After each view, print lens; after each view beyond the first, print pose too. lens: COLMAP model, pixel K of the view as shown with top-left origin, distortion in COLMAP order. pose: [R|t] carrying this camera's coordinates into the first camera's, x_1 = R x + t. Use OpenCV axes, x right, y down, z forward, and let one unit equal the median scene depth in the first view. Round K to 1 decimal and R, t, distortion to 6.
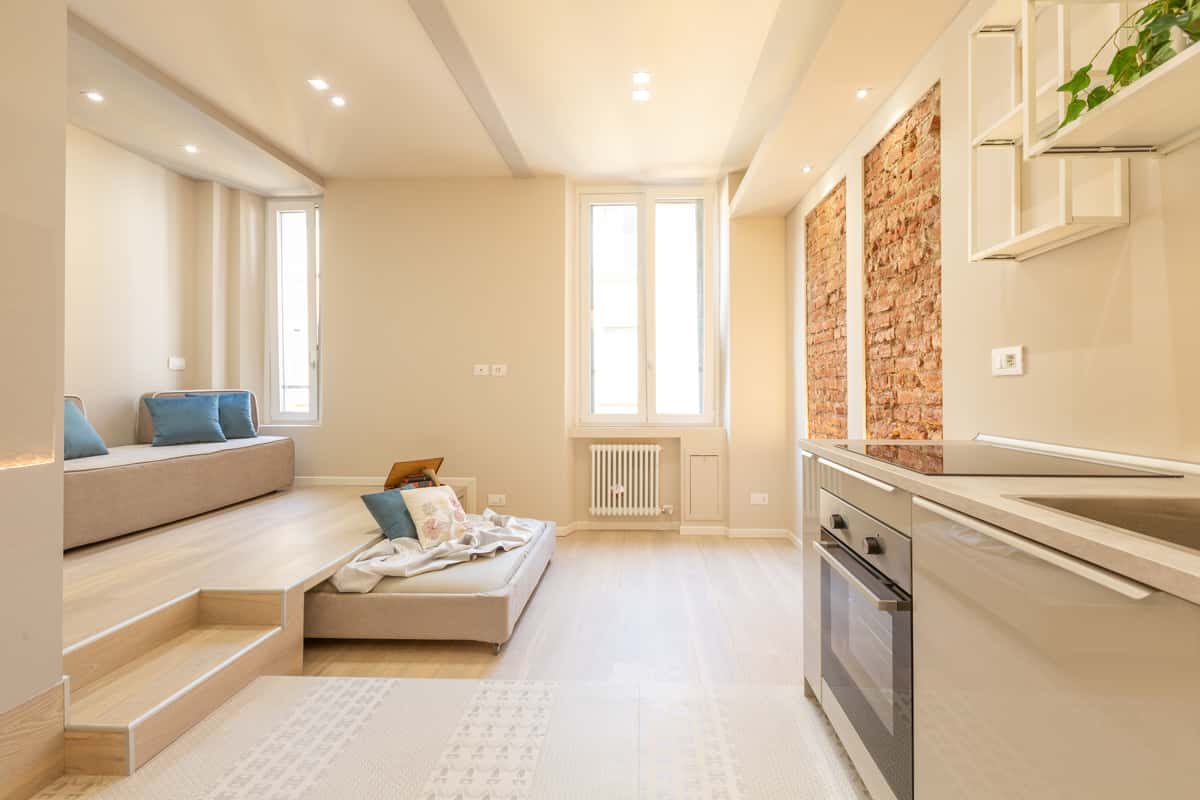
lens RADIAL K [[539.7, 0, 620.6], [0, 539.7, 383.2], [0, 0, 1]] dist [0.001728, -0.001536]
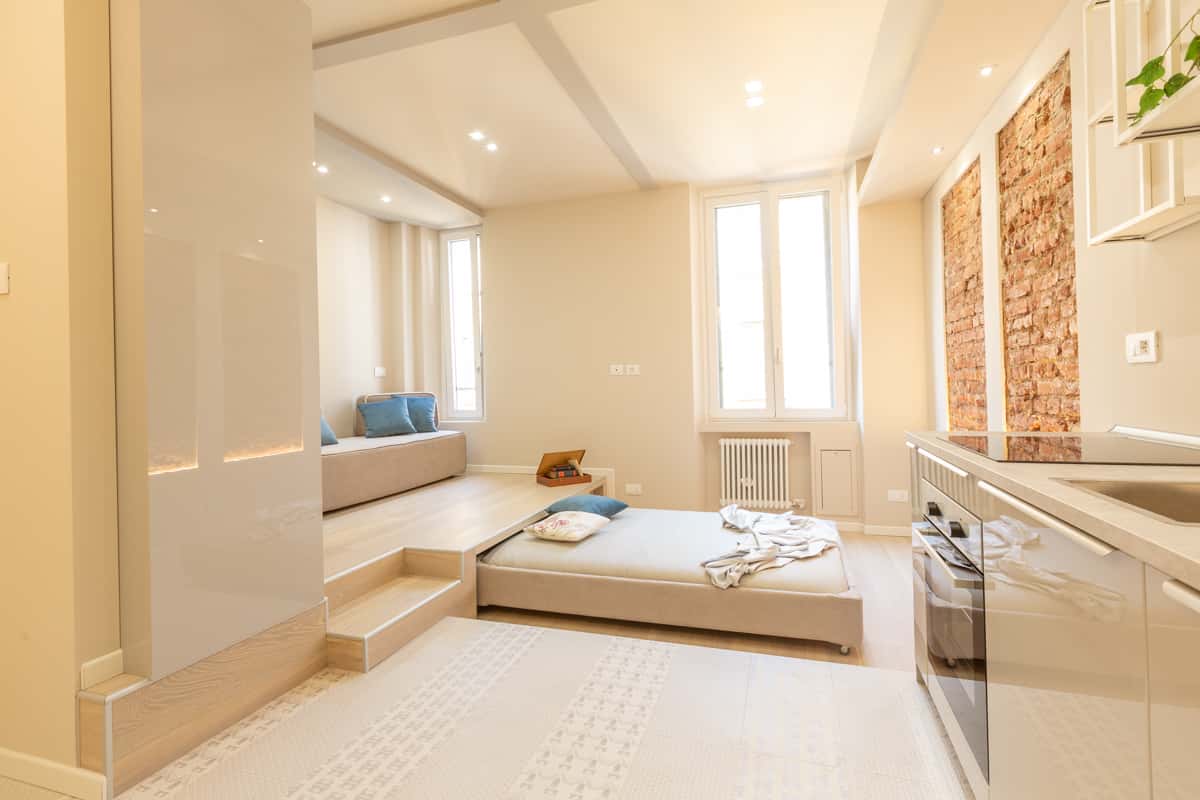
lens RADIAL K [[539.7, 0, 620.6], [0, 539.7, 383.2], [0, 0, 1]] dist [0.001728, -0.001536]
pose [[0.965728, -0.022395, -0.258588, 0.044659], [0.024123, 0.999703, 0.003512, -0.002175], [0.258433, -0.009629, 0.965981, -0.075639]]
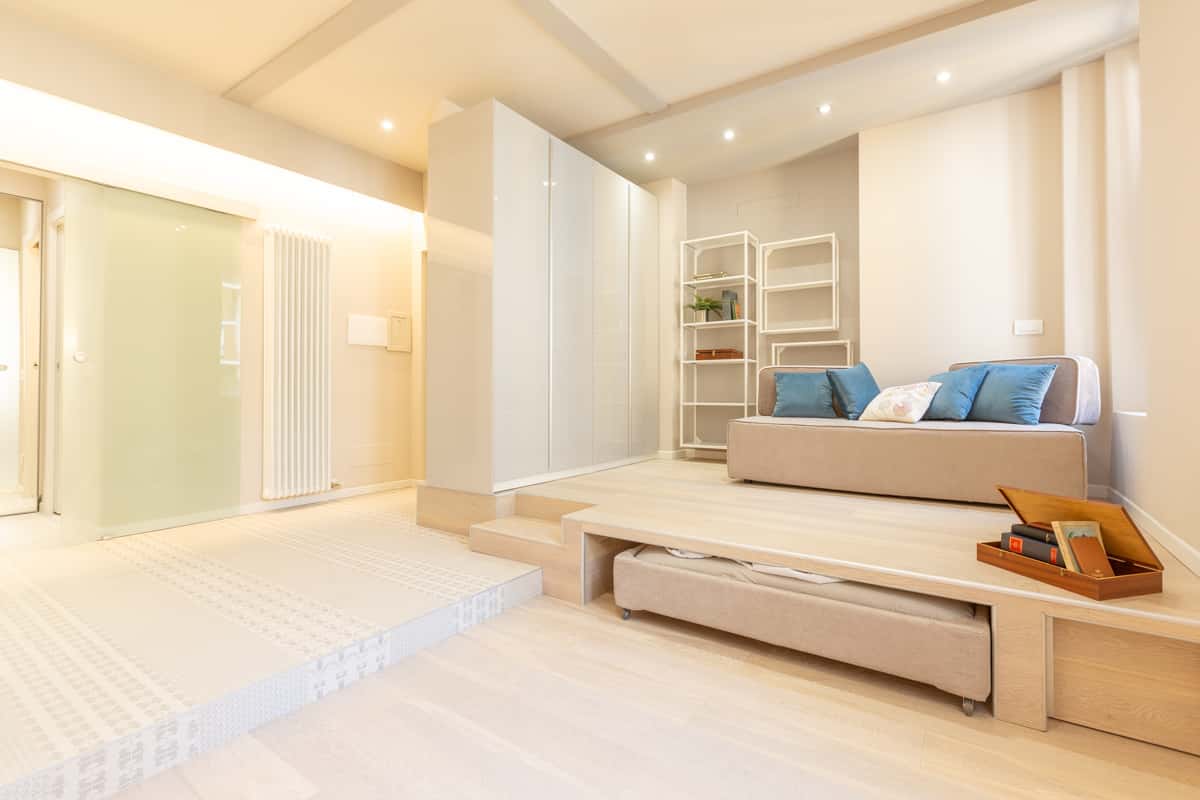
lens RADIAL K [[541.2, 0, 620.3], [0, 541.2, 383.1], [0, 0, 1]] dist [0.002229, -0.000790]
pose [[-0.521403, -0.010088, -0.853251, 0.233300], [0.008822, 0.999813, -0.017211, 0.071858], [0.853265, -0.016501, -0.521216, 1.170432]]
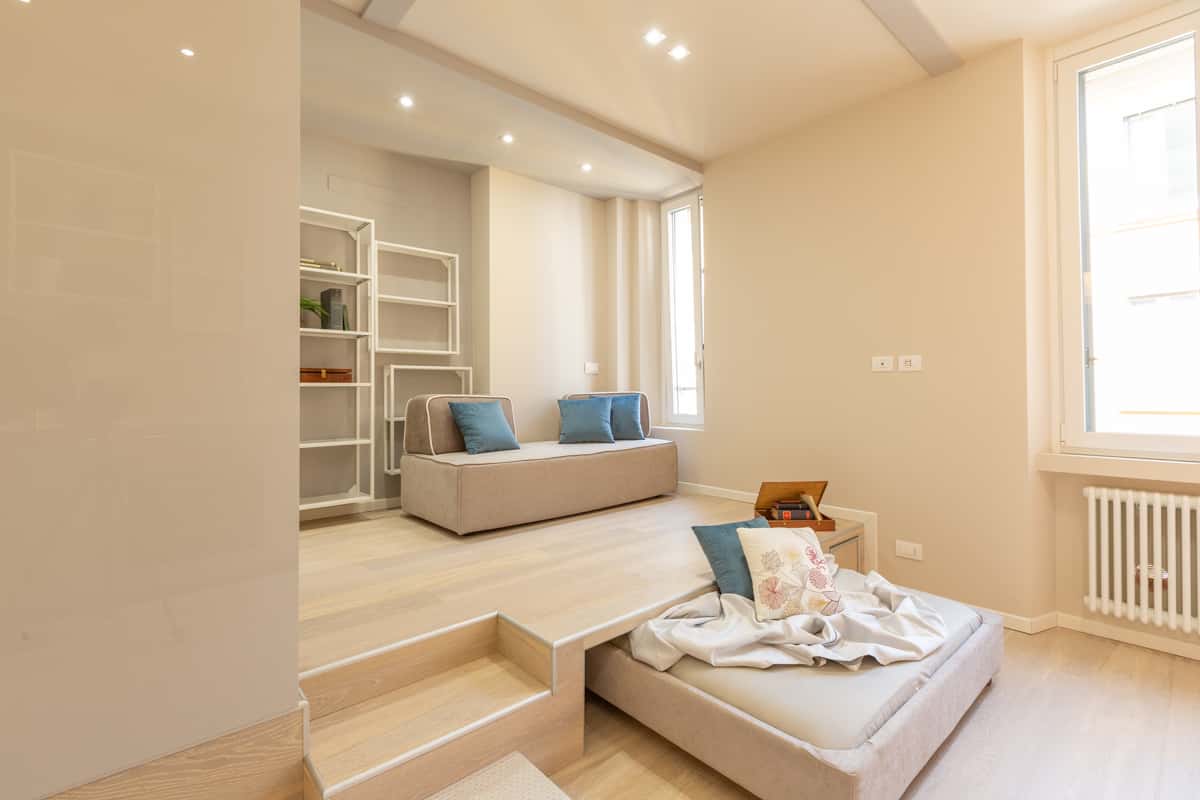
lens RADIAL K [[539.7, 0, 620.6], [0, 539.7, 383.2], [0, 0, 1]] dist [0.001728, -0.001536]
pose [[0.701845, -0.012804, -0.712215, 0.010920], [0.011356, 0.999912, -0.006786, 0.003117], [0.712239, -0.003325, 0.701929, 0.344118]]
